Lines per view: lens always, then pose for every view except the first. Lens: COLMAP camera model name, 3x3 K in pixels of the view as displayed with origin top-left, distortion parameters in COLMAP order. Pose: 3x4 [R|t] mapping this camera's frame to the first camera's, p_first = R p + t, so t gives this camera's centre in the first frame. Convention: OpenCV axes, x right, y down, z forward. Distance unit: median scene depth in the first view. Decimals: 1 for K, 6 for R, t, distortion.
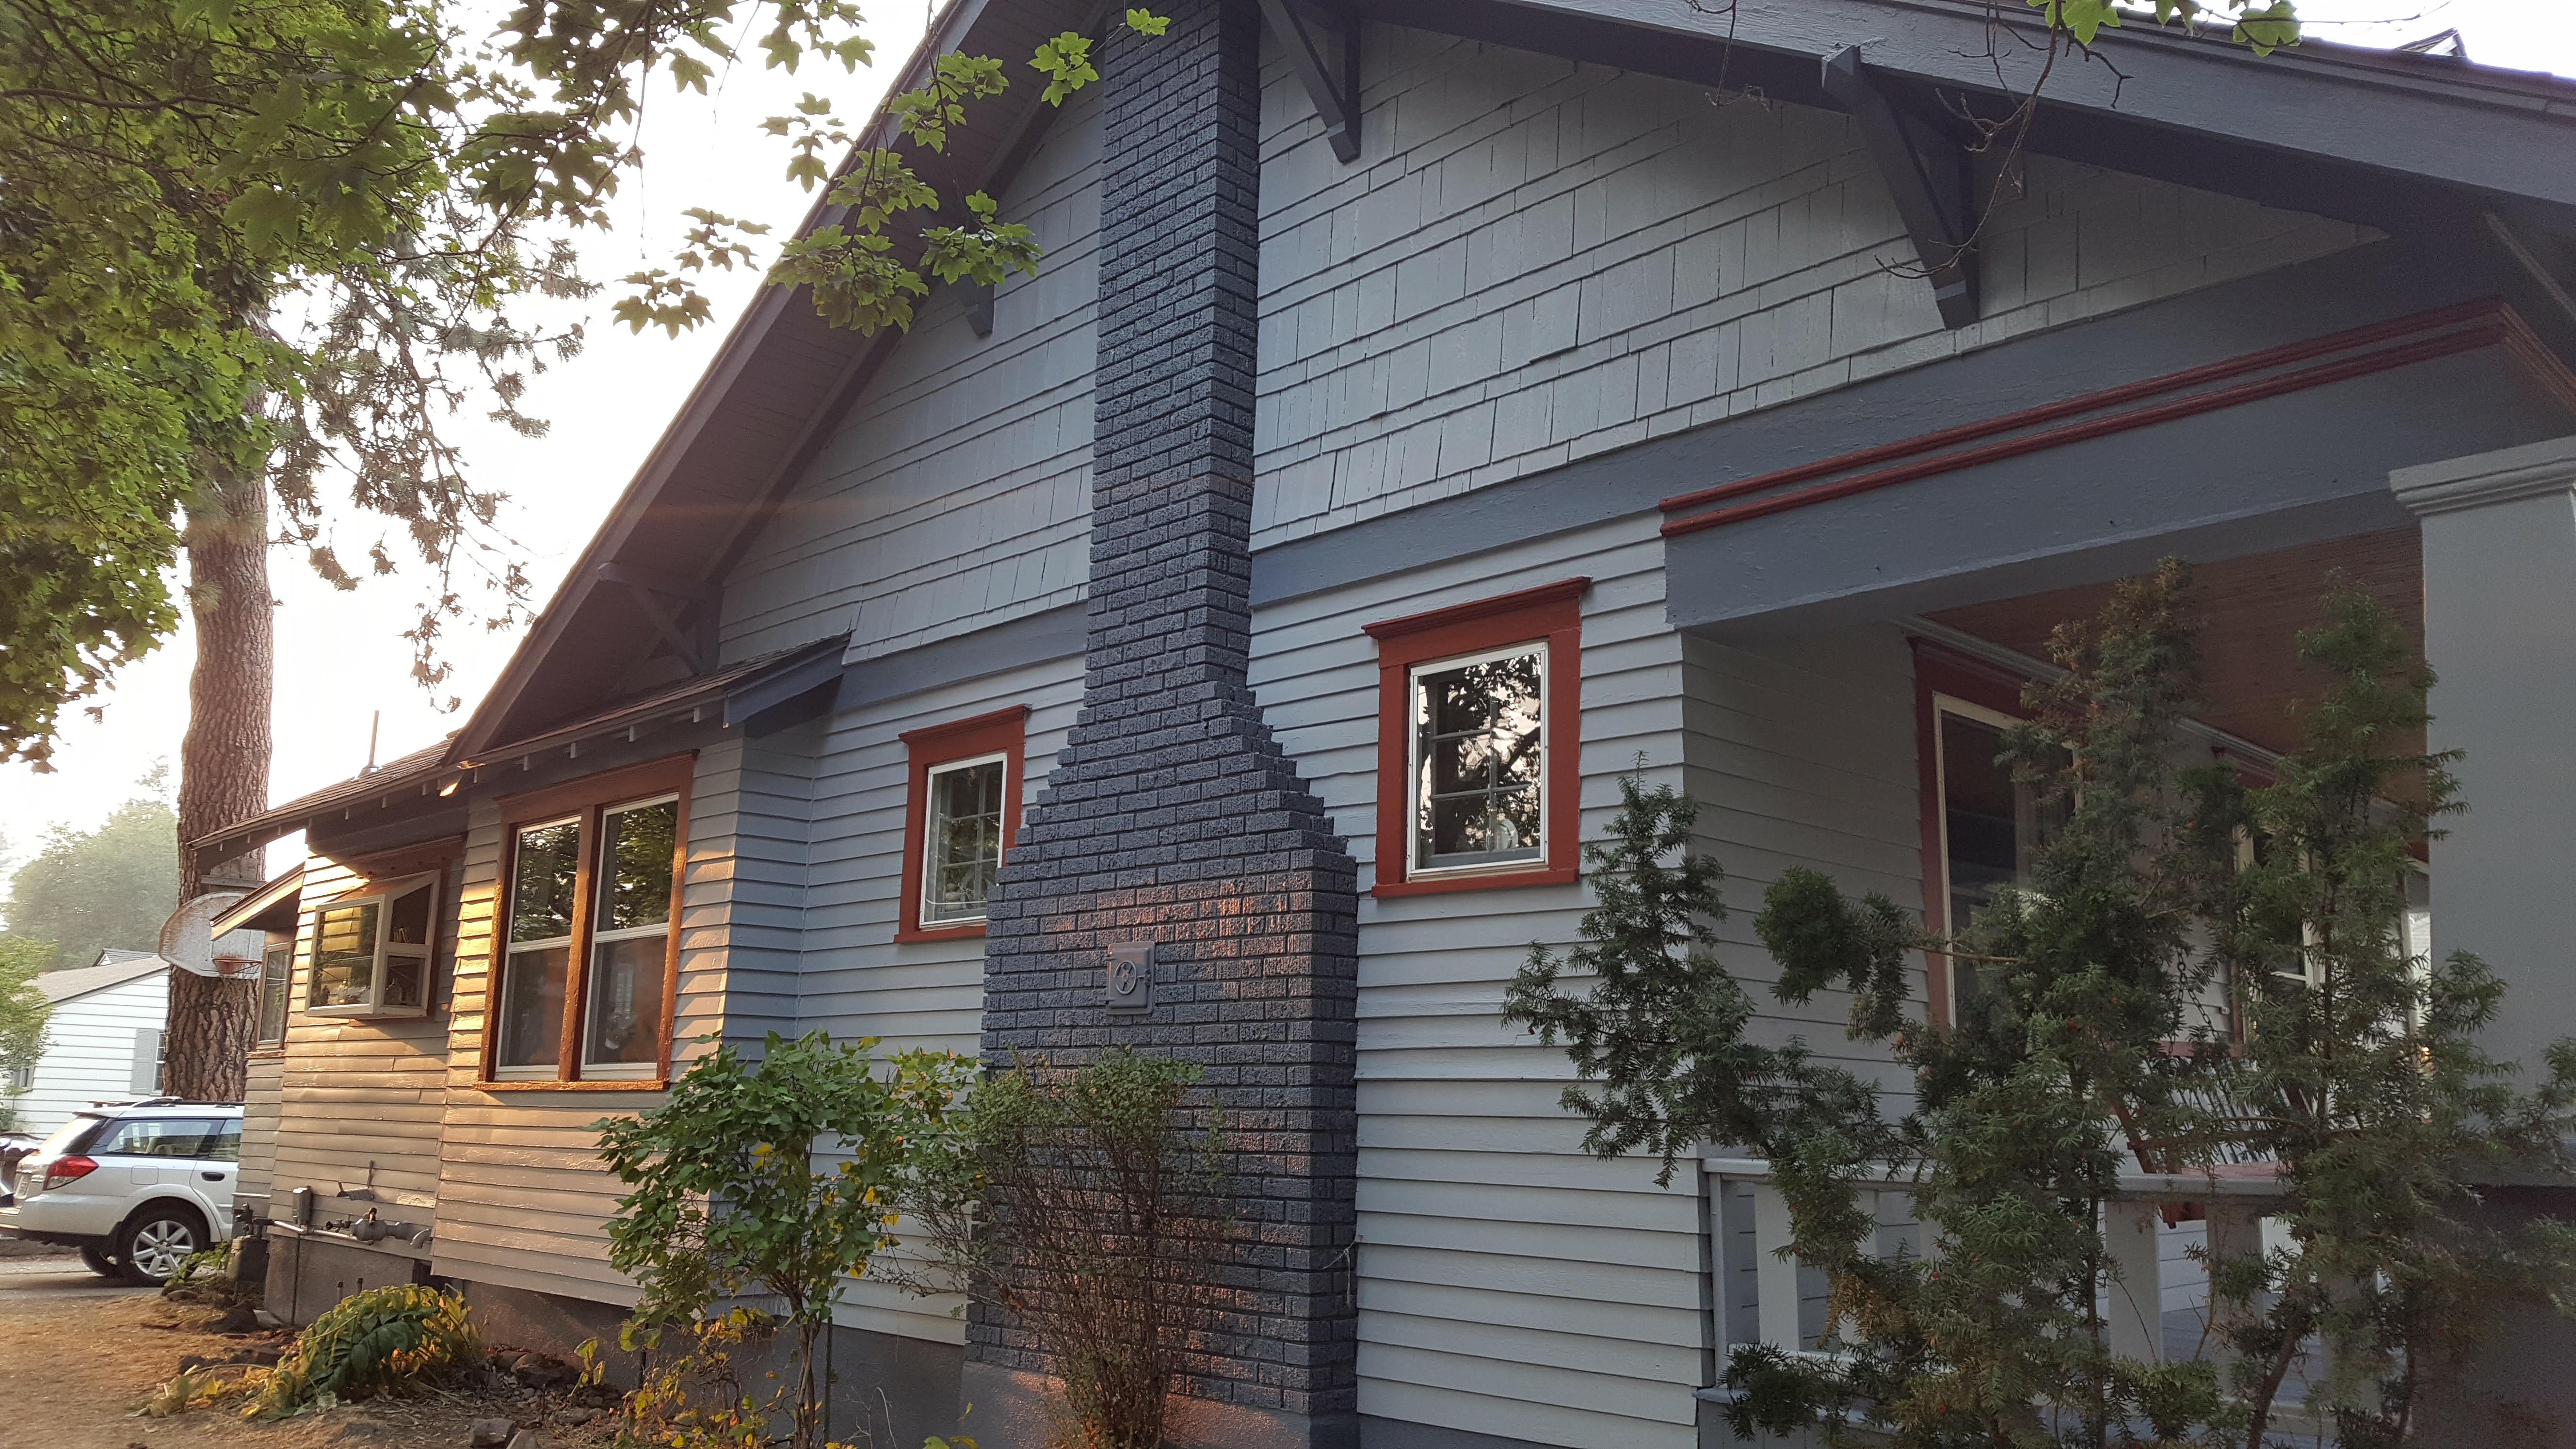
lens RADIAL K [[1914.7, 0, 1288.0], [0, 1914.7, 724.5], [0, 0, 1]] dist [0.207360, -0.357444]
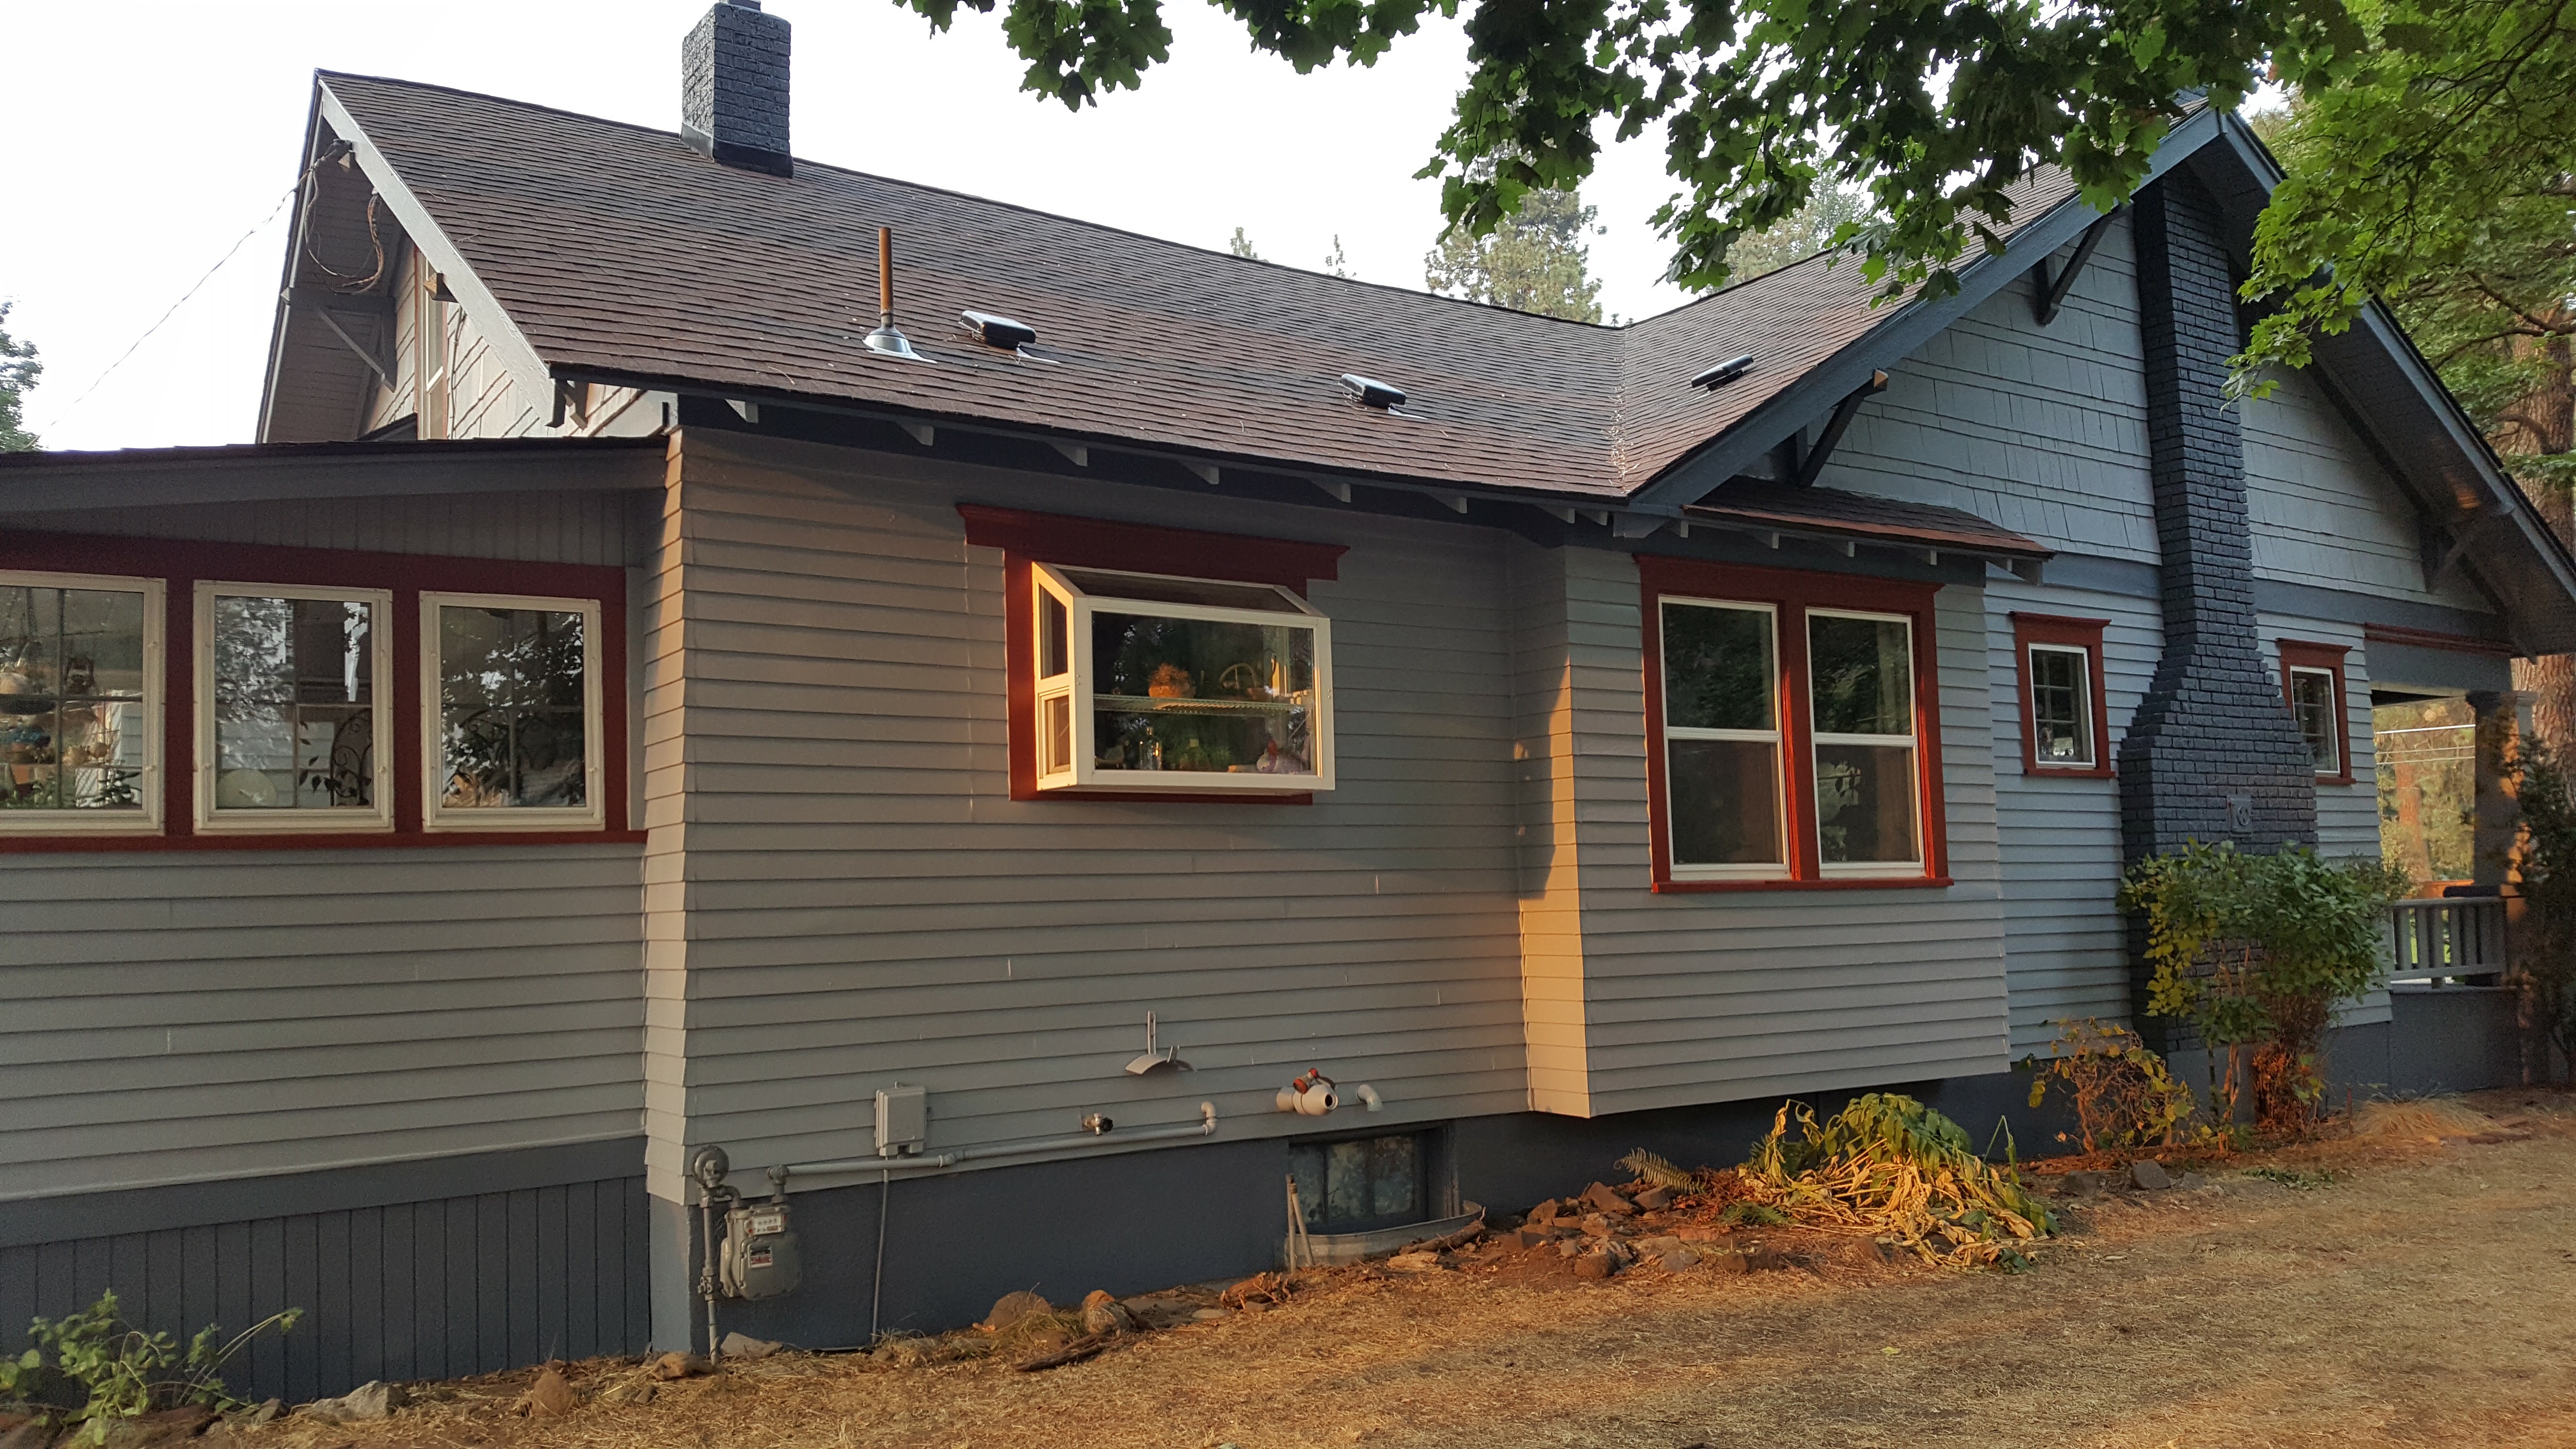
lens RADIAL K [[1914.7, 0, 1288.0], [0, 1914.7, 724.5], [0, 0, 1]] dist [0.207360, -0.357444]
pose [[0.148959, 0.053868, 0.987375, -1.667388], [-0.178961, 0.983495, -0.026658, 0.214436], [-0.972514, -0.172731, 0.156141, 1.337157]]
